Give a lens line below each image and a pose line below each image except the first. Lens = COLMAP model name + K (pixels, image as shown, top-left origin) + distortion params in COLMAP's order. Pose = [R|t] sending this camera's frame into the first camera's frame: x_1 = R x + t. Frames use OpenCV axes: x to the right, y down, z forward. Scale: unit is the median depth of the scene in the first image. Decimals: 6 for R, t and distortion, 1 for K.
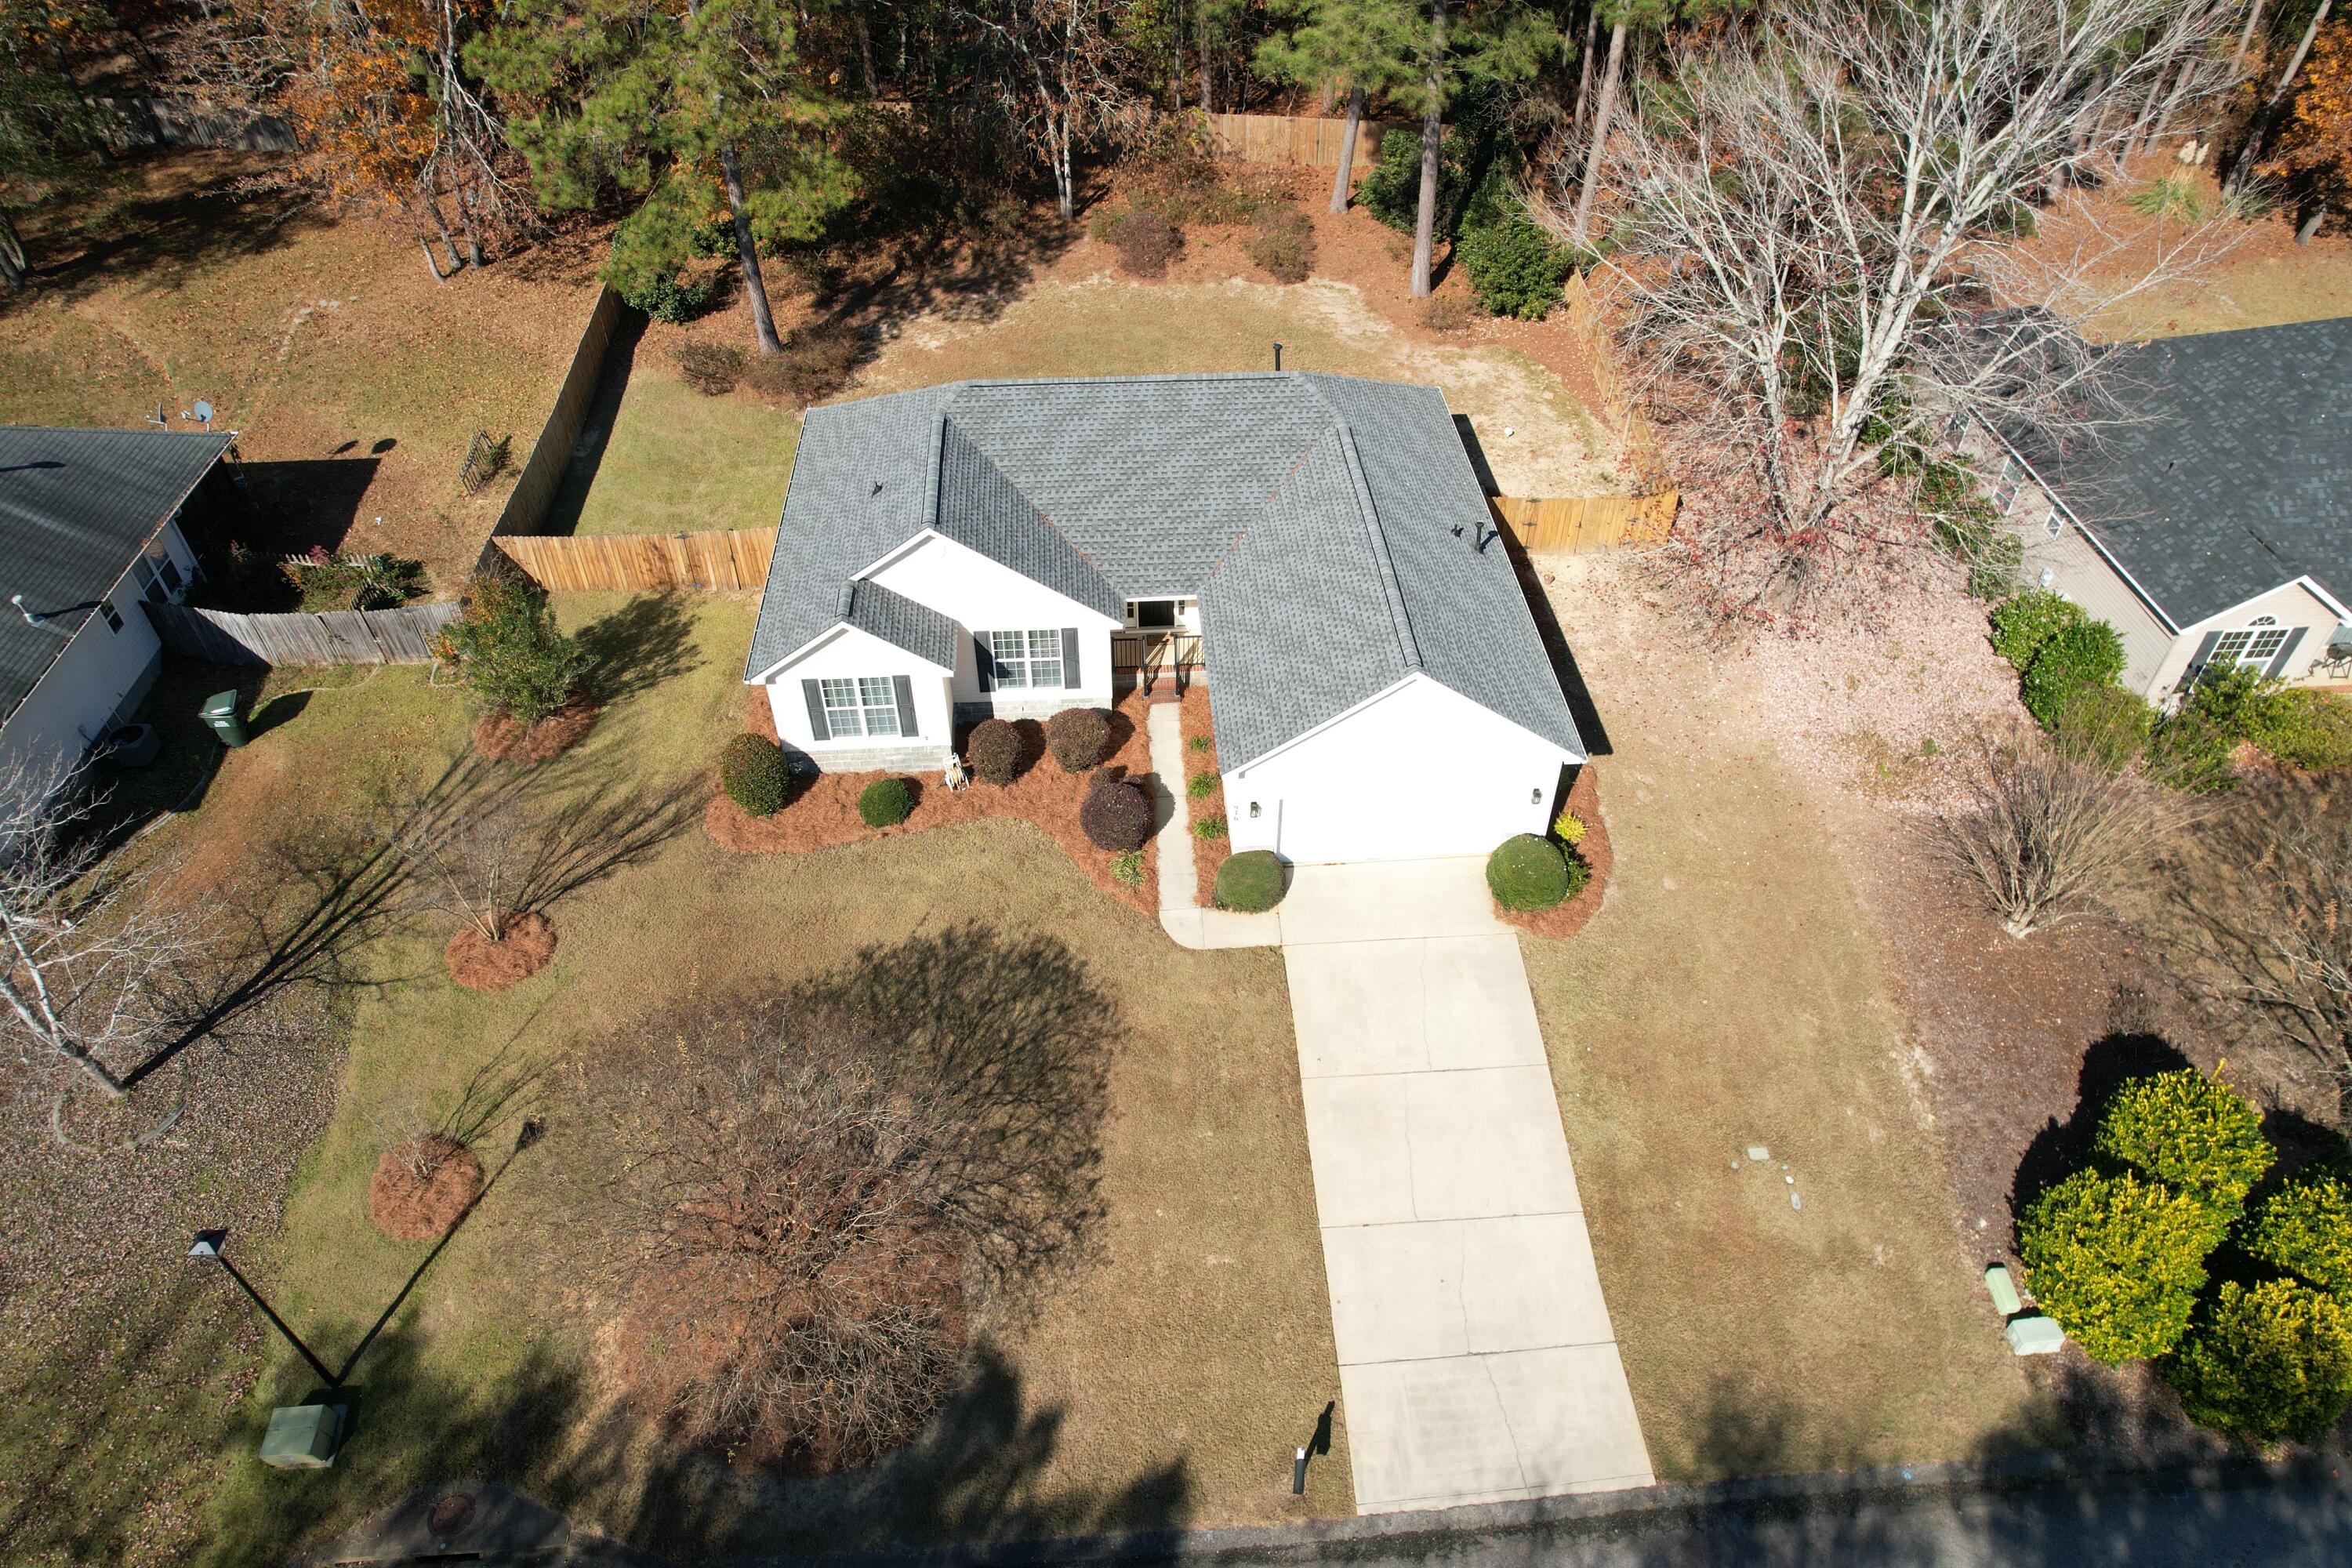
lens RADIAL K [[1504.9, 0, 1178.4], [0, 1504.9, 795.8], [0, 0, 1]] dist [-0.079308, 0.067958]
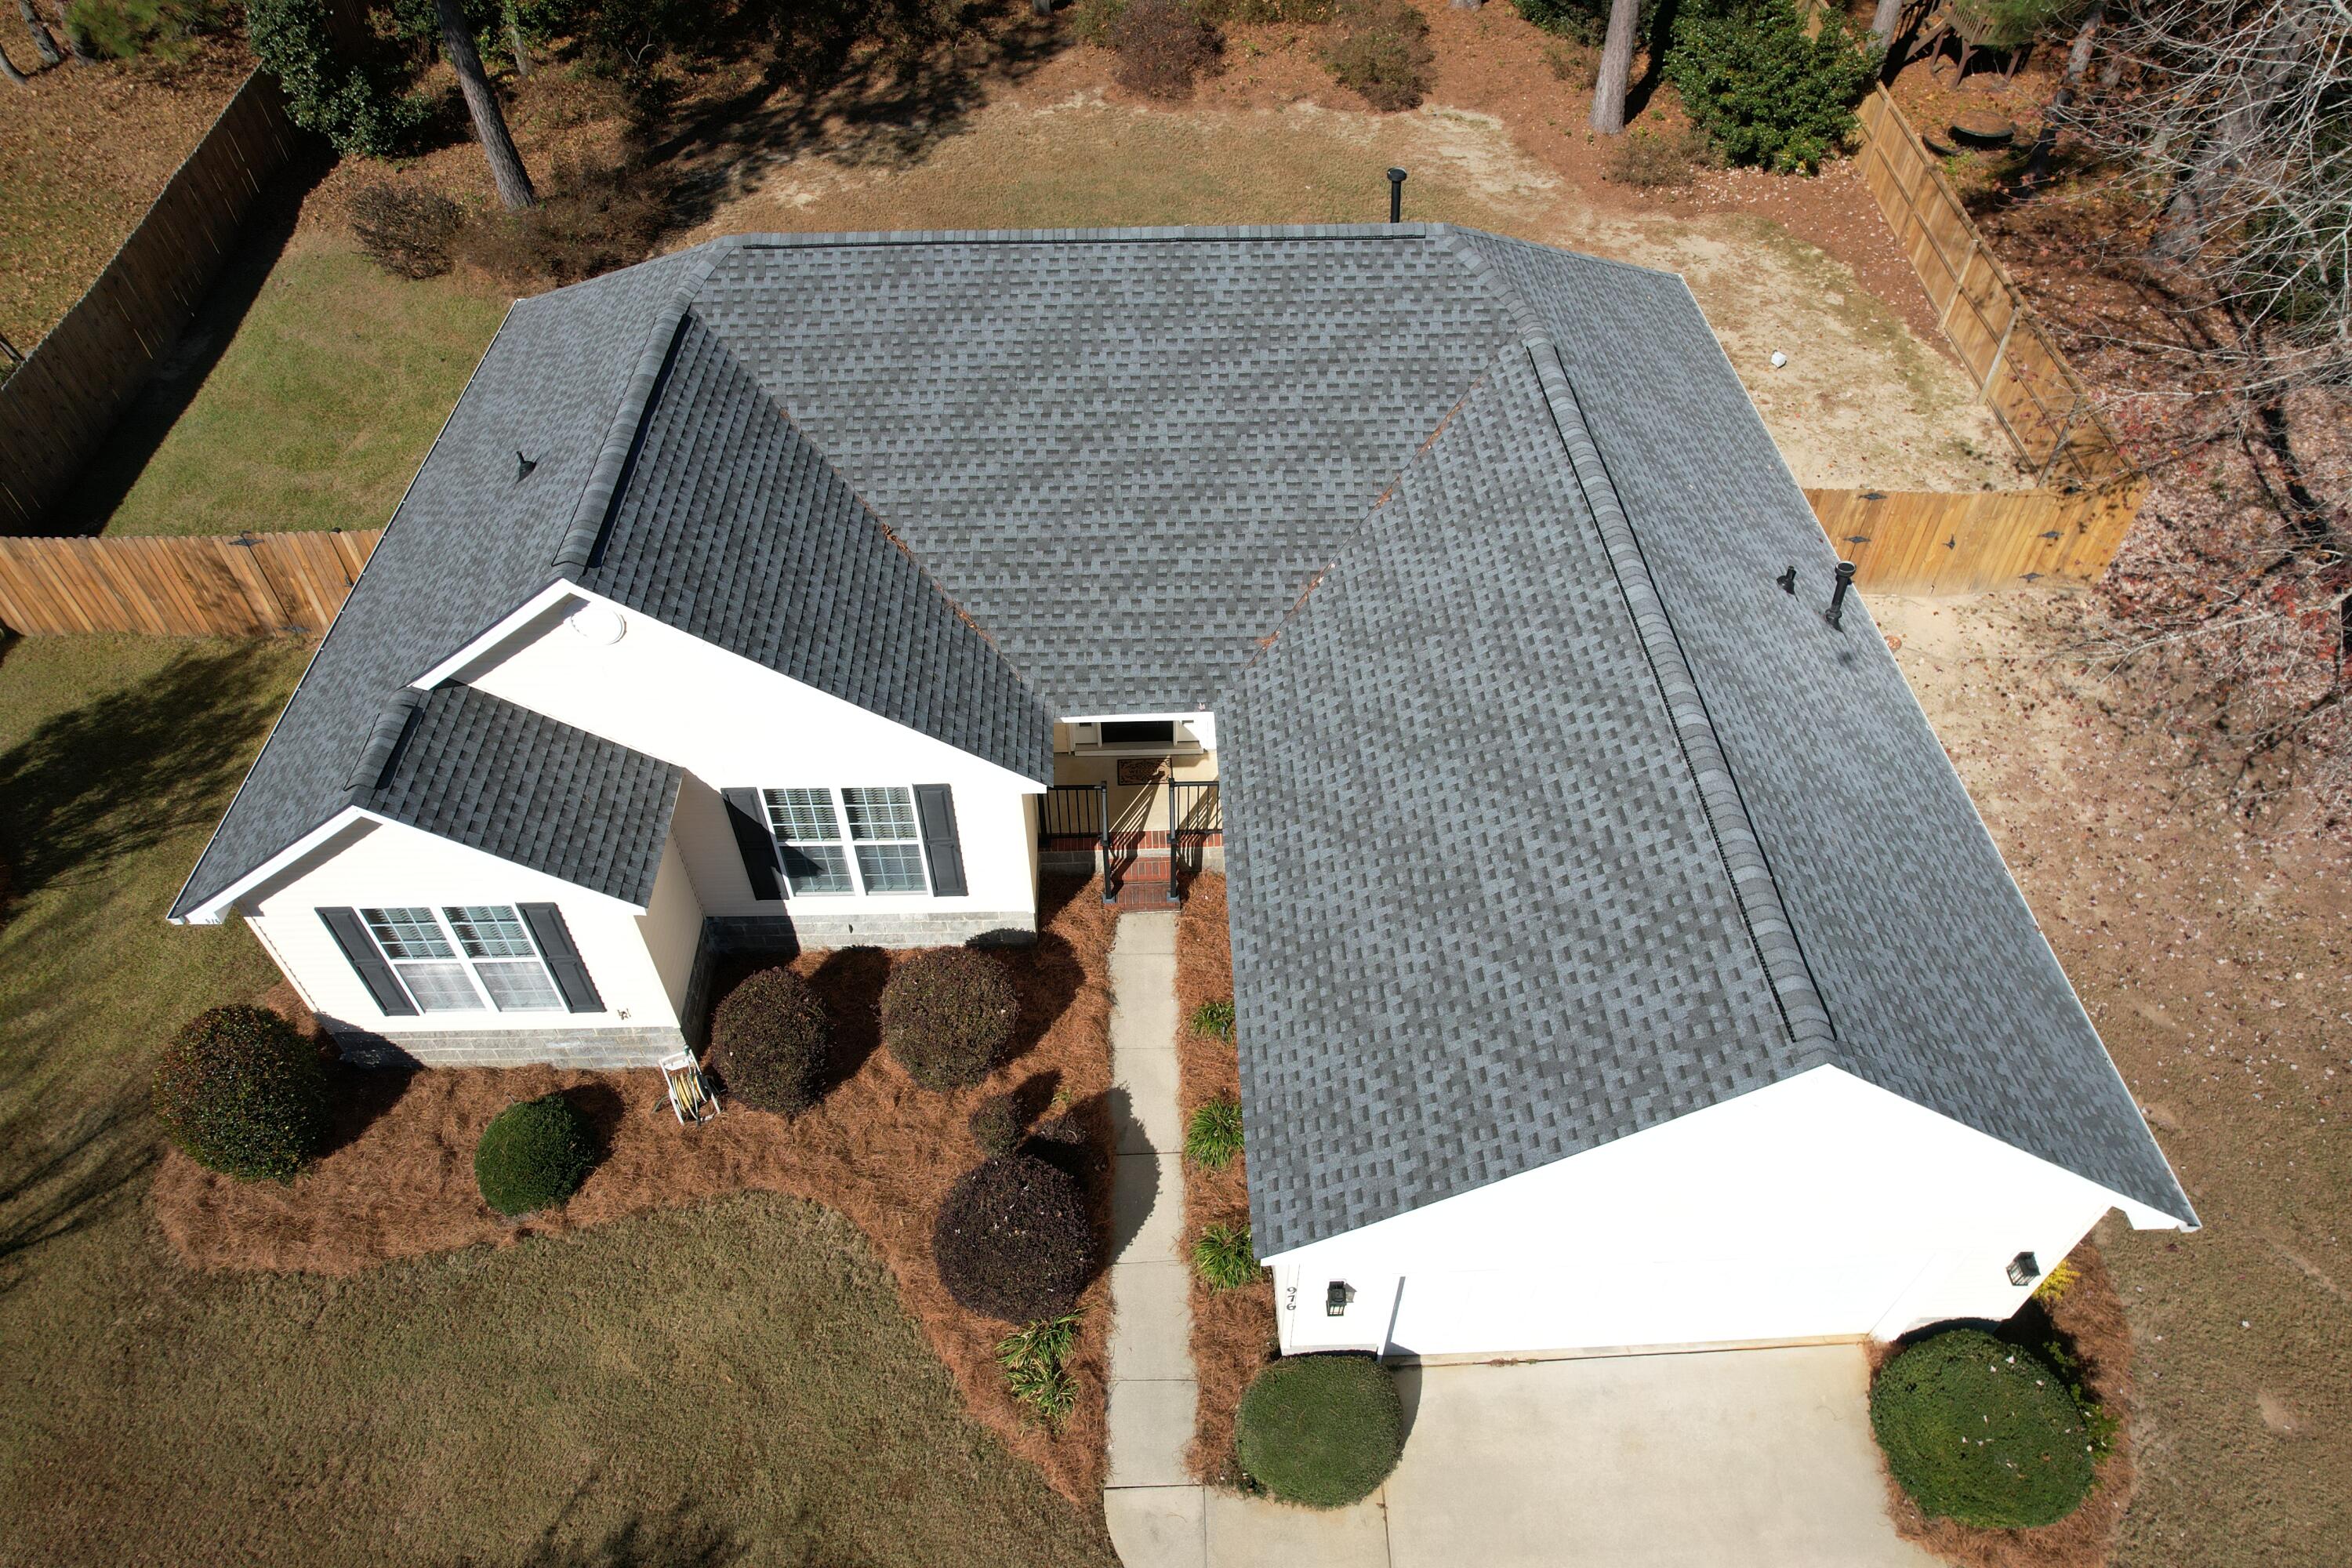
lens RADIAL K [[1504.9, 0, 1180.2], [0, 1504.9, 796.3], [0, 0, 1]] dist [-0.079308, 0.067958]
pose [[0.999403, 0.021903, -0.026709, 0.014722], [-0.020507, 0.998464, 0.051465, -0.135893], [0.027795, -0.050886, 0.998318, 0.560384]]
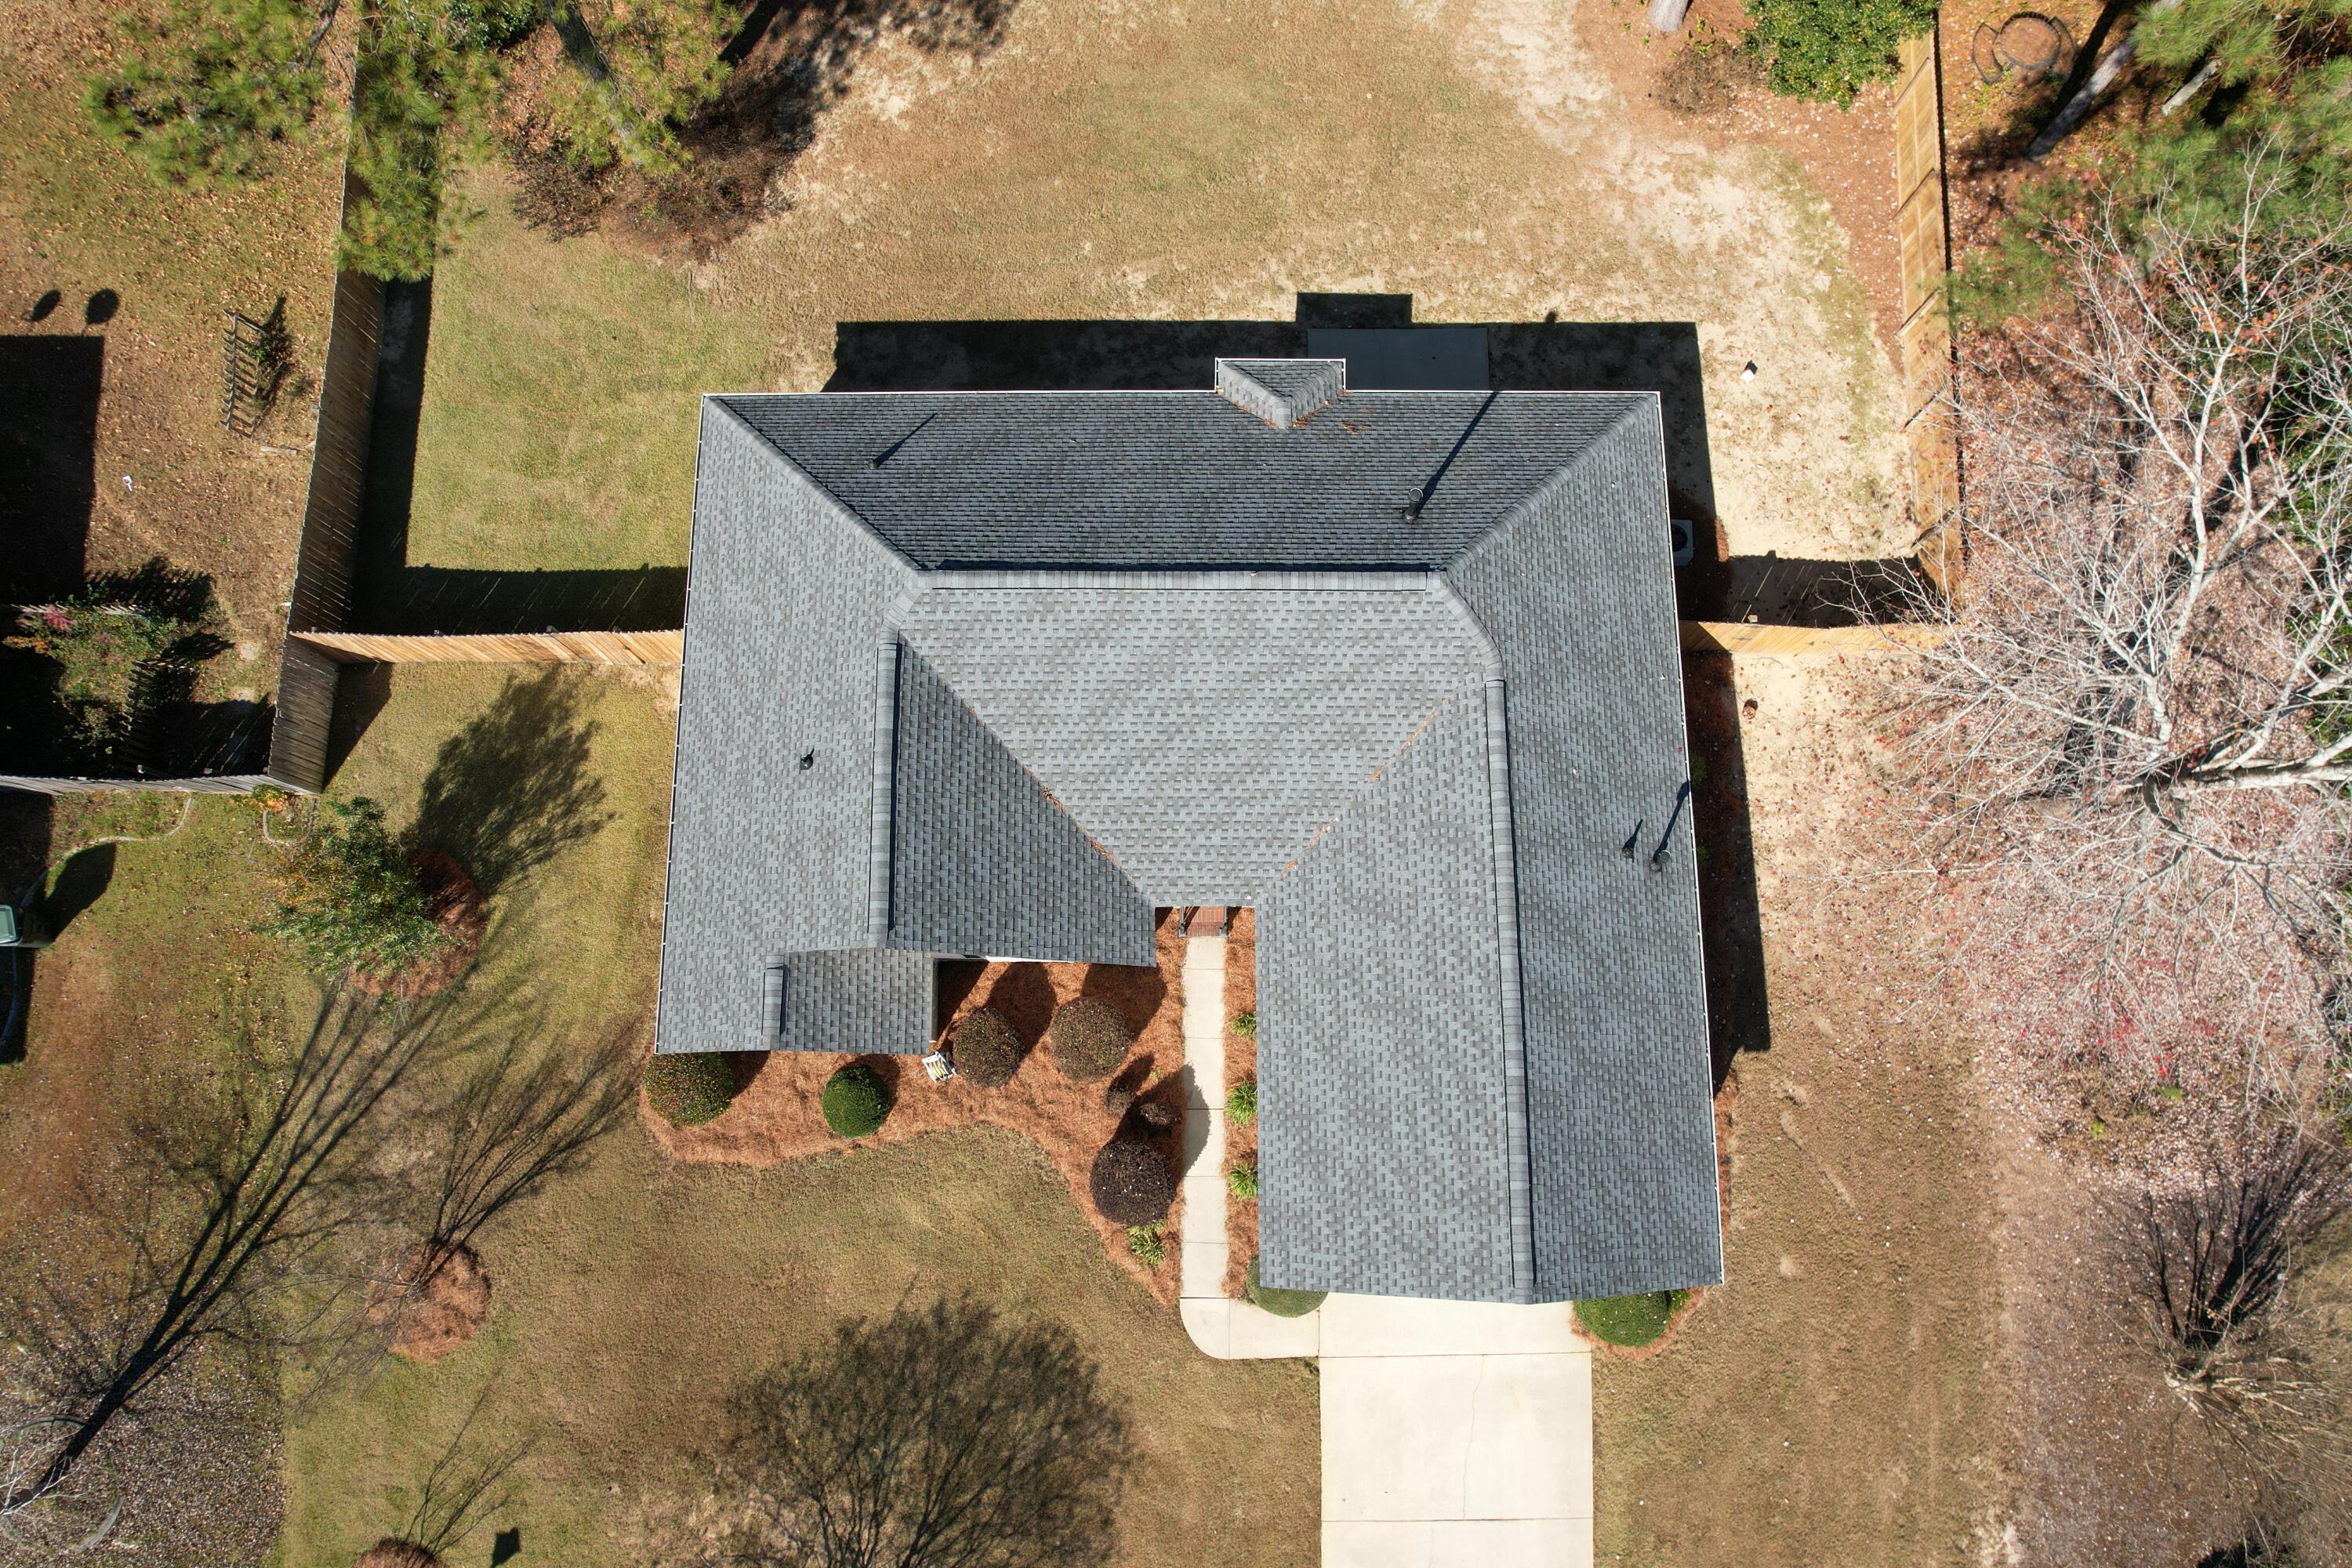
lens RADIAL K [[1504.9, 0, 1182.7], [0, 1504.9, 792.2], [0, 0, 1]] dist [-0.079308, 0.067958]
pose [[0.997949, 0.062408, -0.014262, -0.017039], [-0.043259, 0.821633, 0.568373, -0.613446], [0.047189, -0.566590, 0.822648, 0.441241]]
